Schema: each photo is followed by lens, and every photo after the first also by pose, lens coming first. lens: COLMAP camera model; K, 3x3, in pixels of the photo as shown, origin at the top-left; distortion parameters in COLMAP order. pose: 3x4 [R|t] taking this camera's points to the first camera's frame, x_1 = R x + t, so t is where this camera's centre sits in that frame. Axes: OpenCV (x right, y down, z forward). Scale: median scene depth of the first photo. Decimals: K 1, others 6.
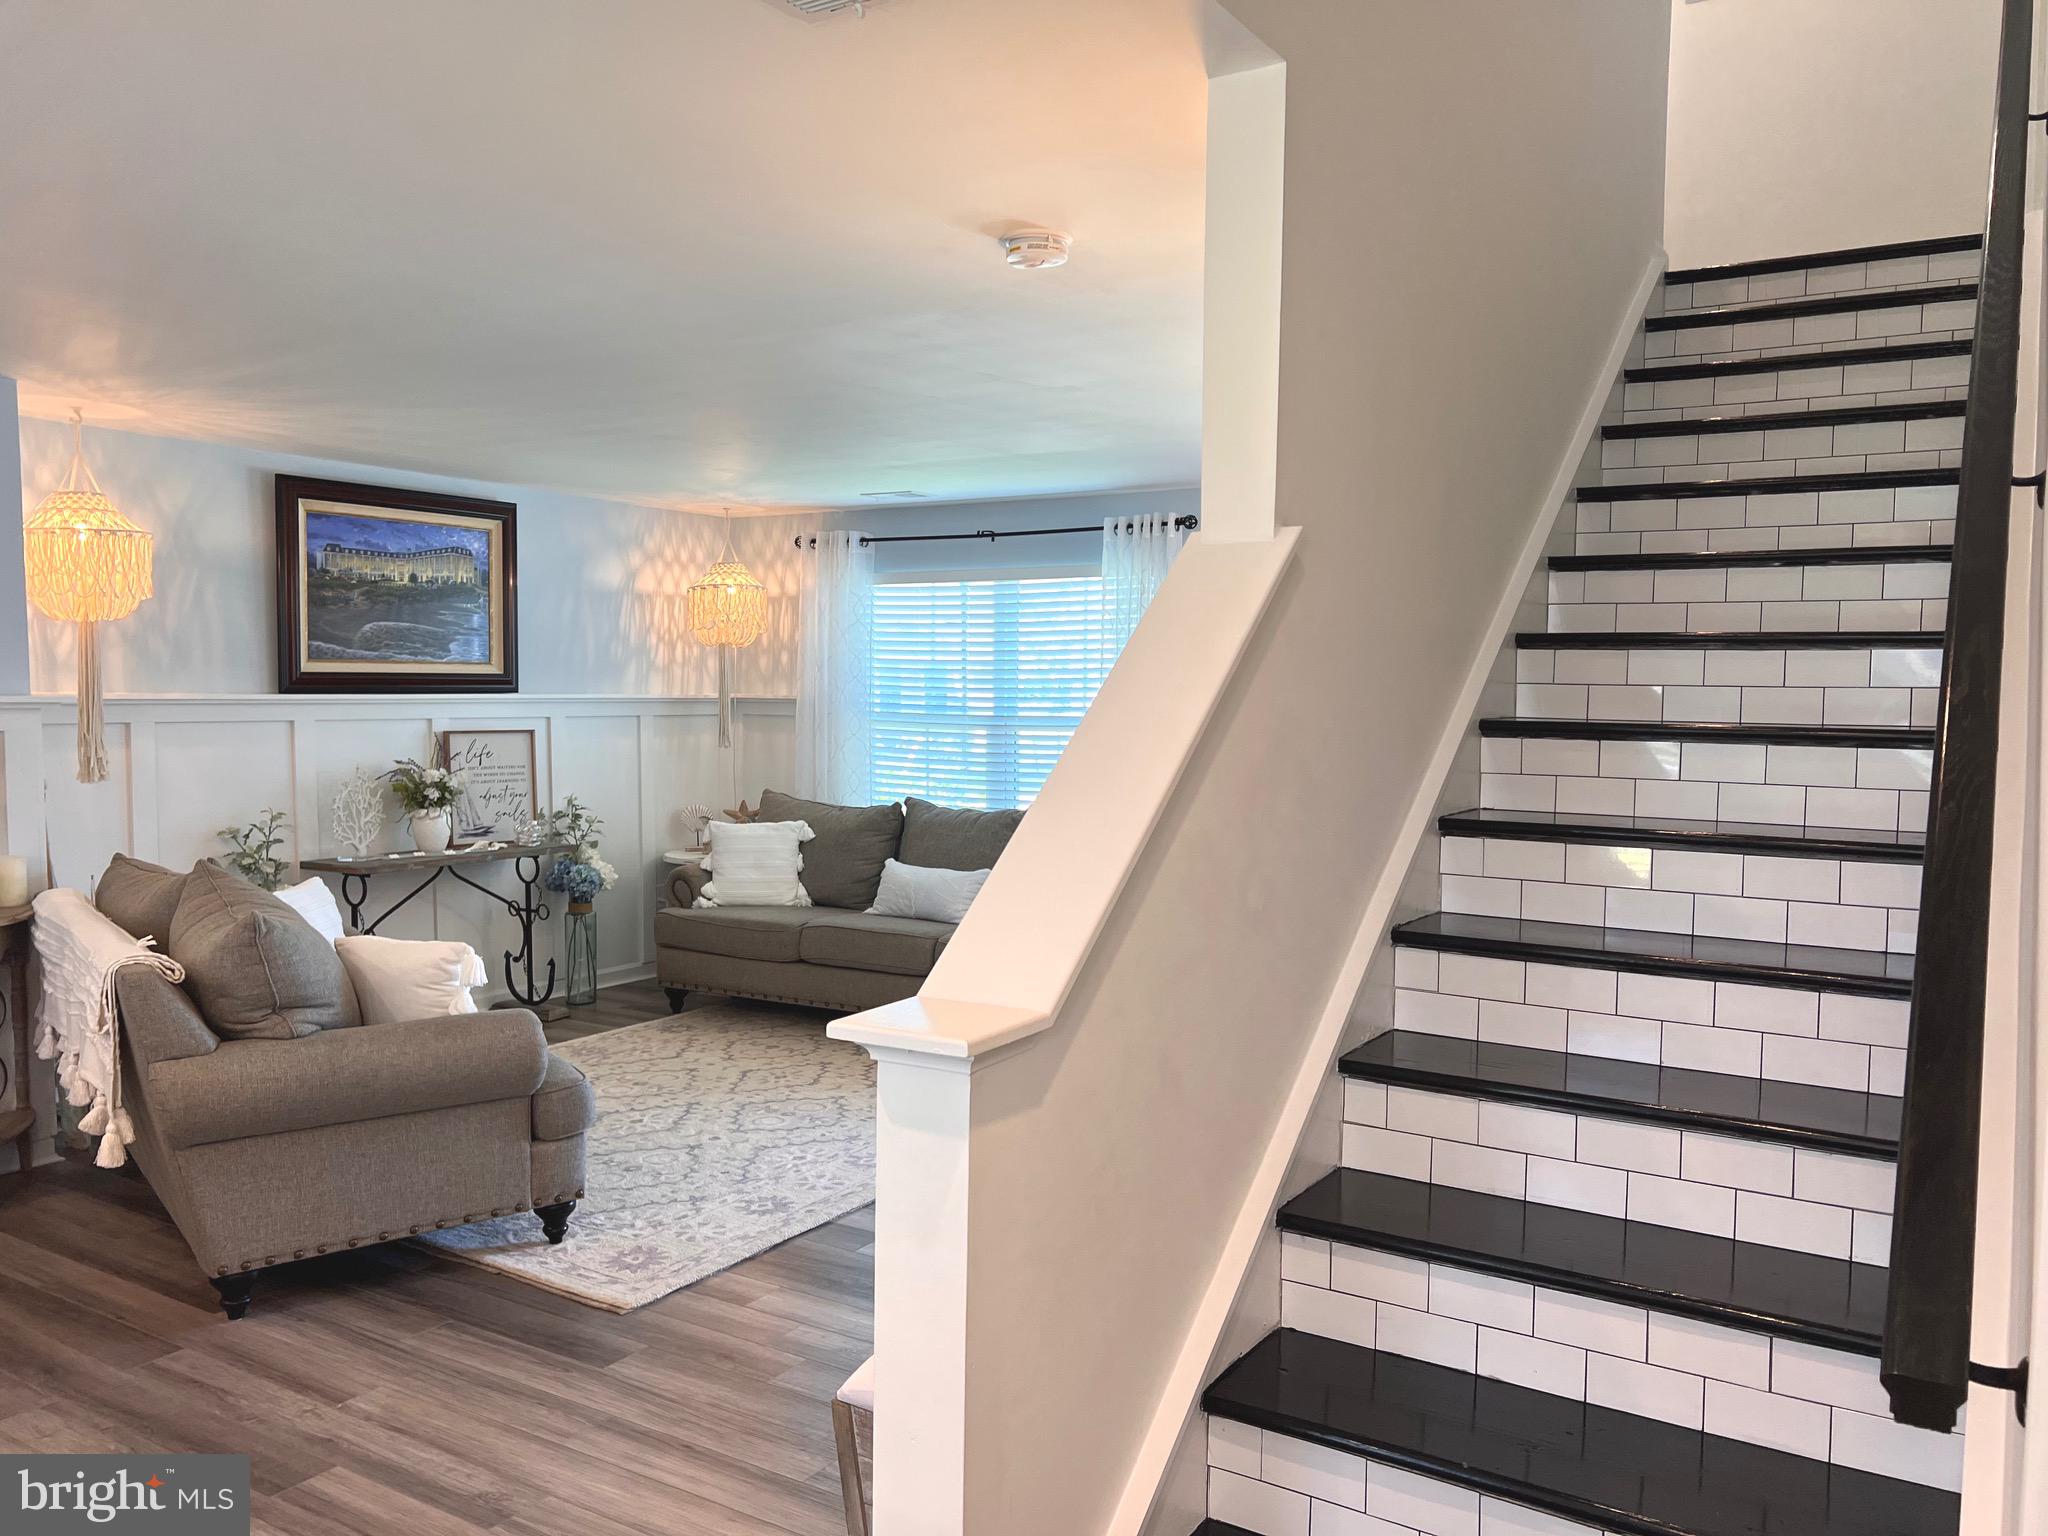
lens RADIAL K [[1522.7, 0, 1133.6], [0, 1522.7, 774.5], [0, 0, 1]] dist [-0.045915, -0.004695]
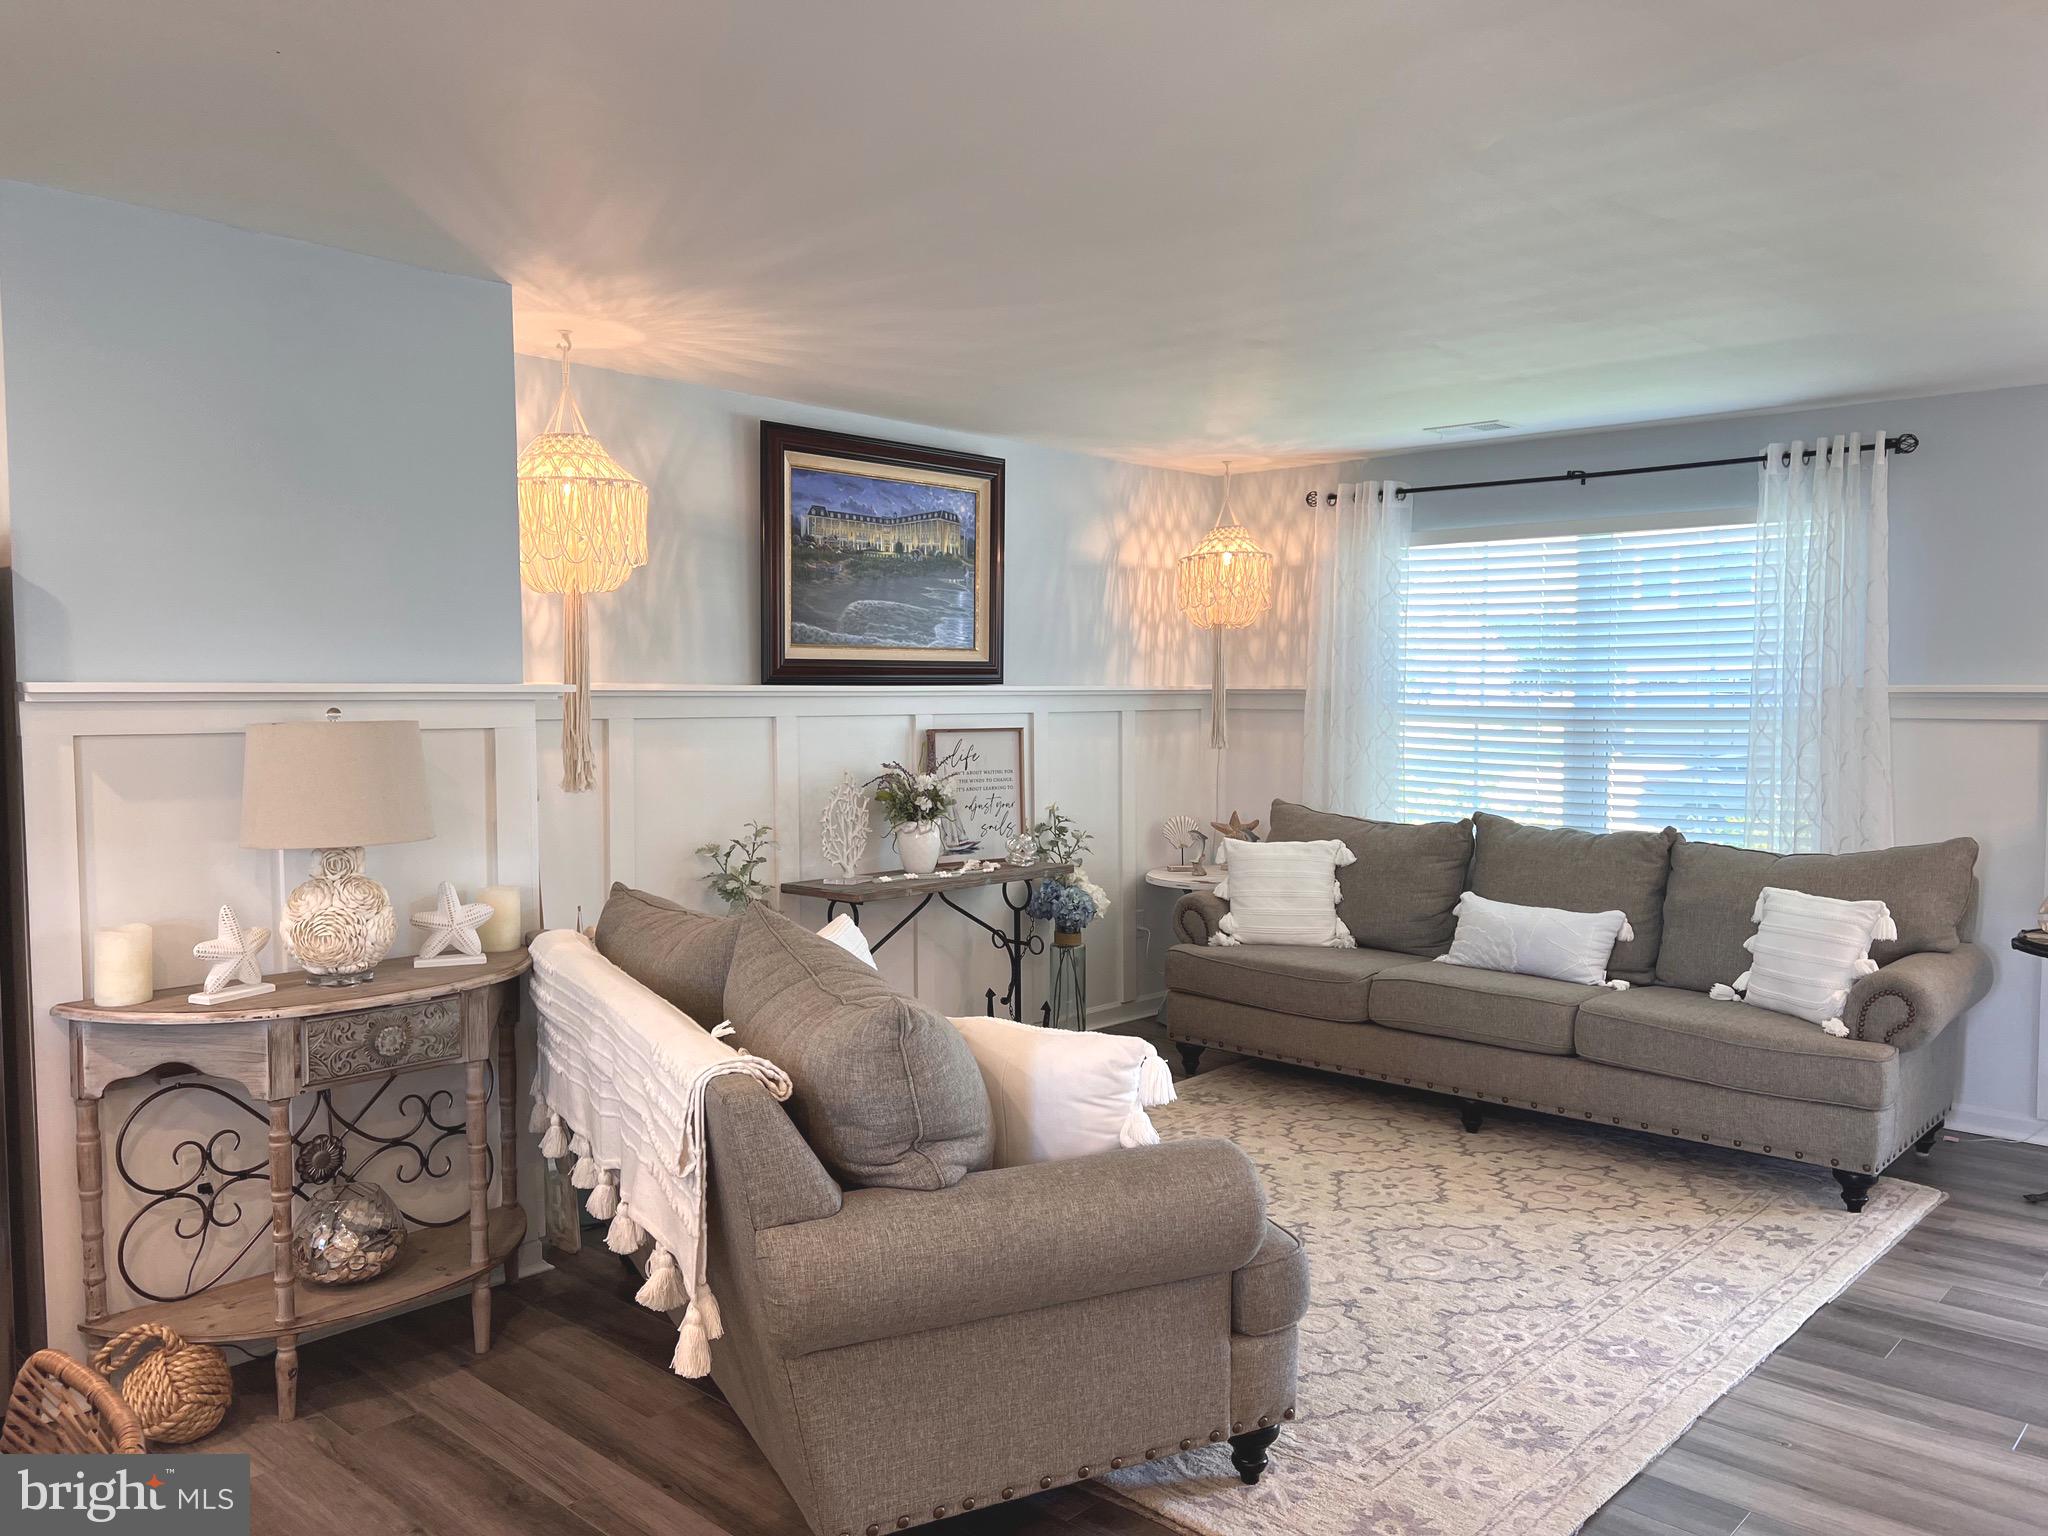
lens RADIAL K [[1524.8, 0, 1024.0], [0, 1524.8, 768.0], [0, 0, 1]] dist [0.062854, -0.220746]
pose [[0.967390, 0.005005, -0.253241, -0.202058], [-0.005813, 0.999980, -0.002444, -0.005687], [0.253224, 0.003836, 0.967400, 0.199353]]
